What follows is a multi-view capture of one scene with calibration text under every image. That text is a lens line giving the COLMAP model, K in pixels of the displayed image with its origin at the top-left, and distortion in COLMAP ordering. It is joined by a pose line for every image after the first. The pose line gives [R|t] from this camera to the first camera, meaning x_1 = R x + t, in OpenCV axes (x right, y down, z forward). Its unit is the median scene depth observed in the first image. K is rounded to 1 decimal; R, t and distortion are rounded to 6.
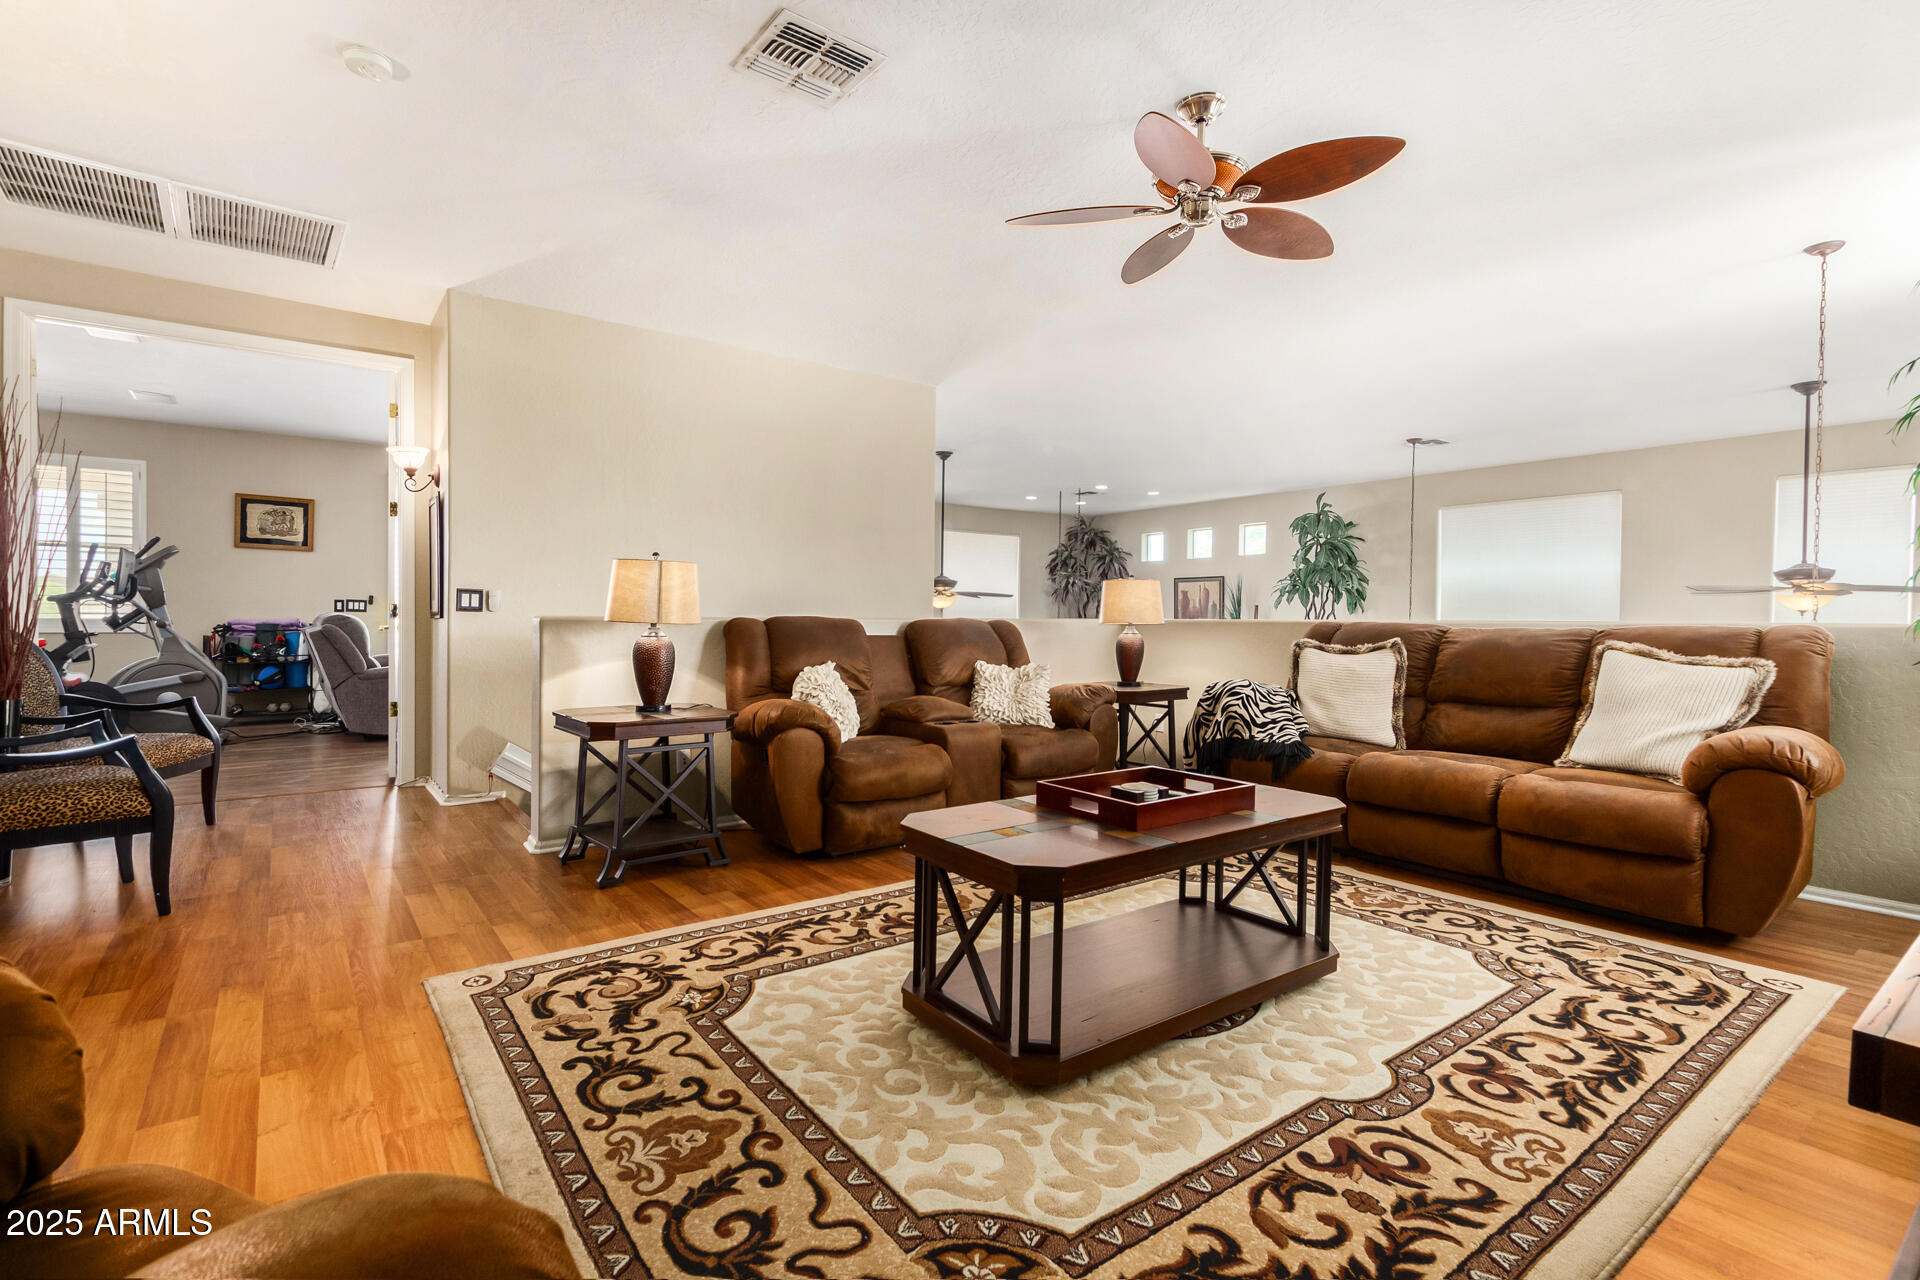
lens RADIAL K [[888.5, 0, 988.6], [0, 888.5, 627.9], [0, 0, 1]] dist [0.008215, -0.002012]
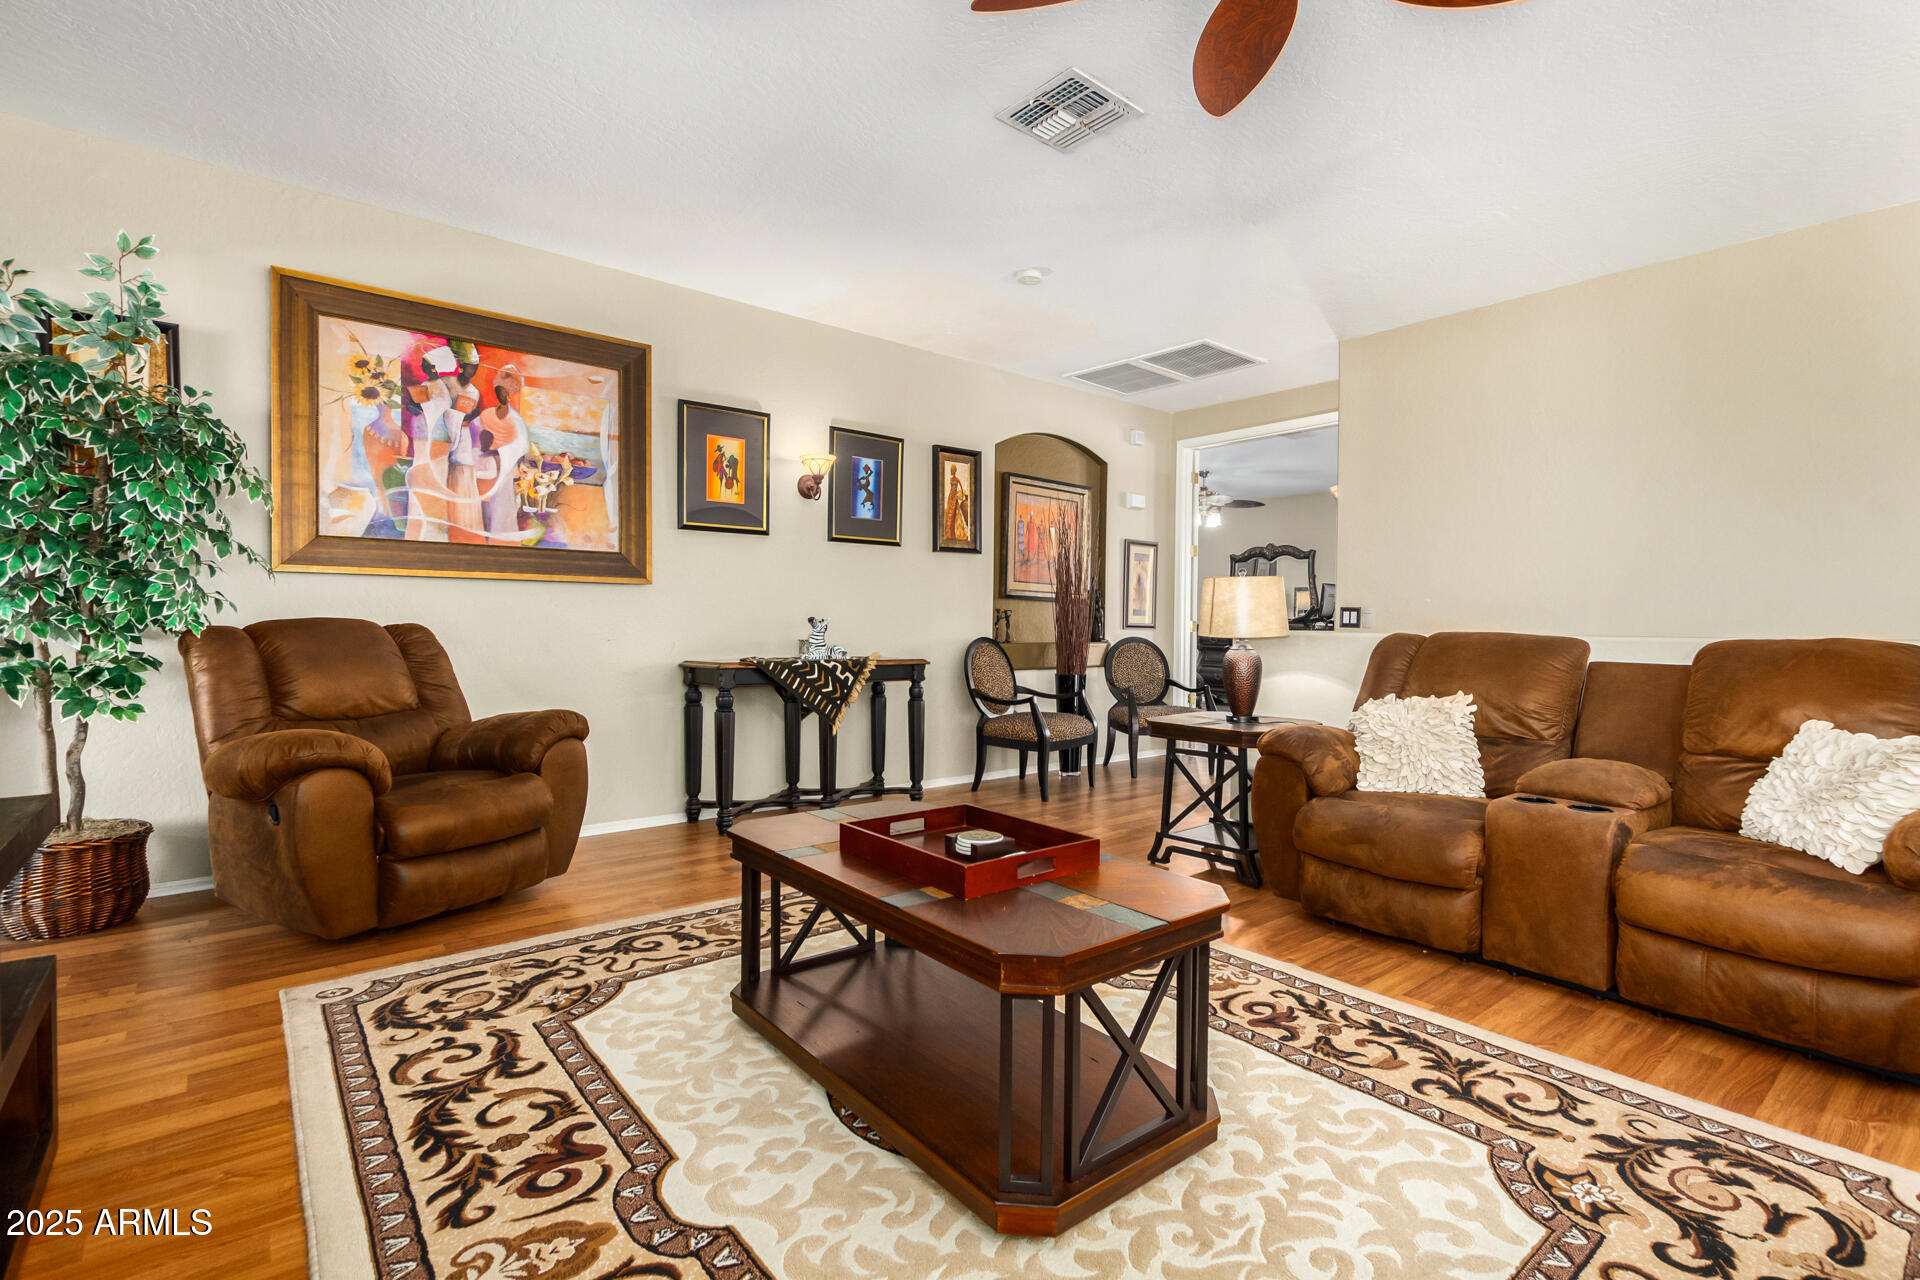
lens RADIAL K [[888.5, 0, 974.3], [0, 888.5, 650.8], [0, 0, 1]] dist [0.008215, -0.002012]
pose [[0.035142, 0.024908, -0.999072, 1.227448], [-0.020662, 0.999494, 0.024192, -0.016516], [0.999169, 0.019793, 0.035639, 1.211404]]
